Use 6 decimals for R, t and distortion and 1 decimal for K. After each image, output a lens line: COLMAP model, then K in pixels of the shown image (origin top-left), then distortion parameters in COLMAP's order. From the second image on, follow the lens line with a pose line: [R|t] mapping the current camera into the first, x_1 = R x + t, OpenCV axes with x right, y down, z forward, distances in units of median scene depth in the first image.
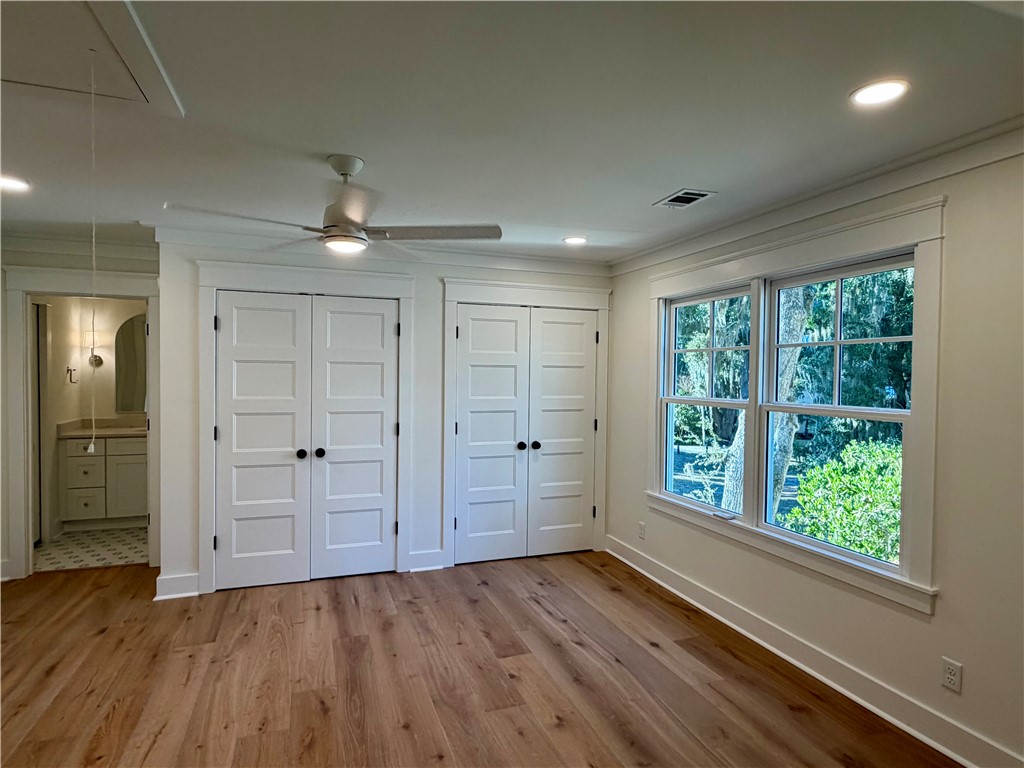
lens RADIAL K [[576.2, 0, 519.5], [0, 576.2, 382.5], [0, 0, 1]] dist [0.003633, -0.004027]
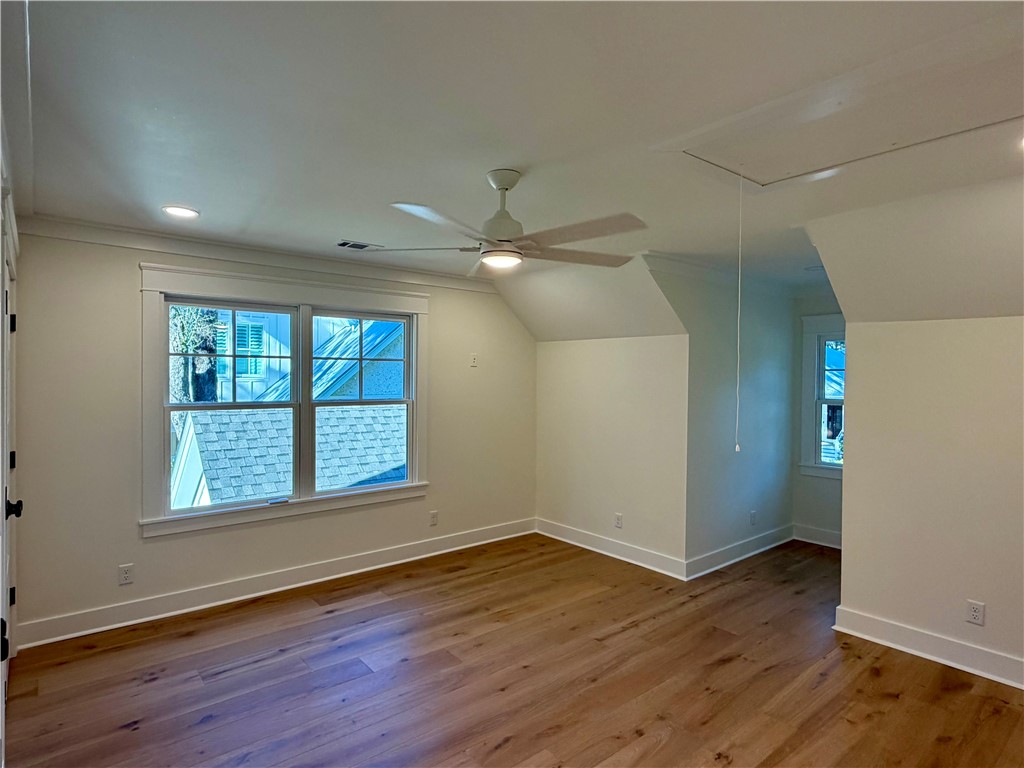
lens RADIAL K [[576.2, 0, 509.3], [0, 576.2, 382.7], [0, 0, 1]] dist [0.003633, -0.004027]
pose [[-0.337260, -0.028494, 0.940980, -0.921140], [0.002775, 0.999507, 0.031261, -0.042065], [-0.941407, 0.013154, -0.337015, 0.989027]]
